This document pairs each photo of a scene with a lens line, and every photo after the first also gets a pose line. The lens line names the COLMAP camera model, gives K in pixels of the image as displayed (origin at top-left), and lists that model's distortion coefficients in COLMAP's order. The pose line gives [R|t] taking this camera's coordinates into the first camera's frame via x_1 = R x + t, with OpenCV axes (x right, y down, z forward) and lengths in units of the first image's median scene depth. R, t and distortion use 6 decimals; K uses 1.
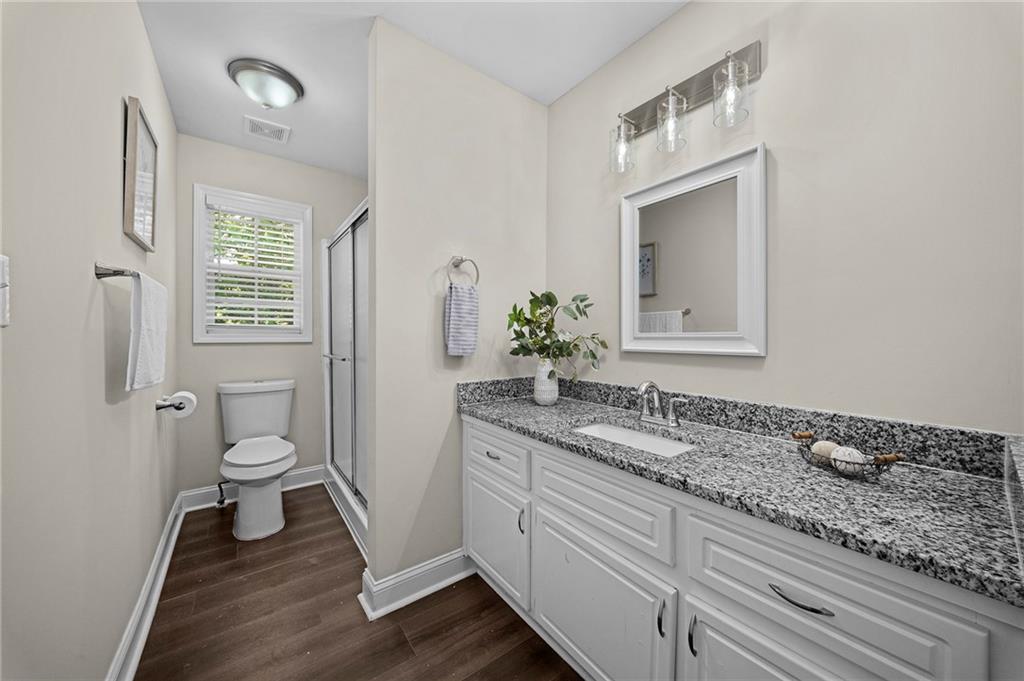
lens RADIAL K [[362.7, 0, 516.7], [0, 362.7, 339.7], [0, 0, 1]] dist [0.001121, -0.008756]
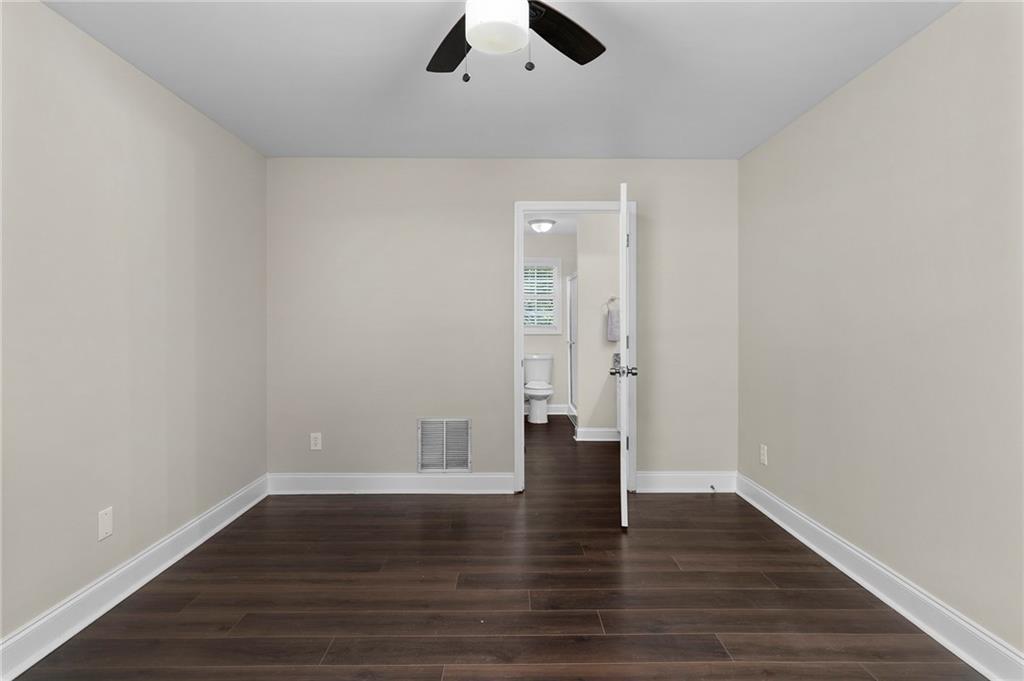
lens RADIAL K [[534.4, 0, 527.1], [0, 534.4, 338.8], [0, 0, 1]] dist [-0.002896, -0.000327]
pose [[0.814849, 0.011208, -0.579564, 1.924647], [-0.000281, 0.999821, 0.018940, -0.045962], [0.579673, -0.015270, 0.814706, -2.907249]]
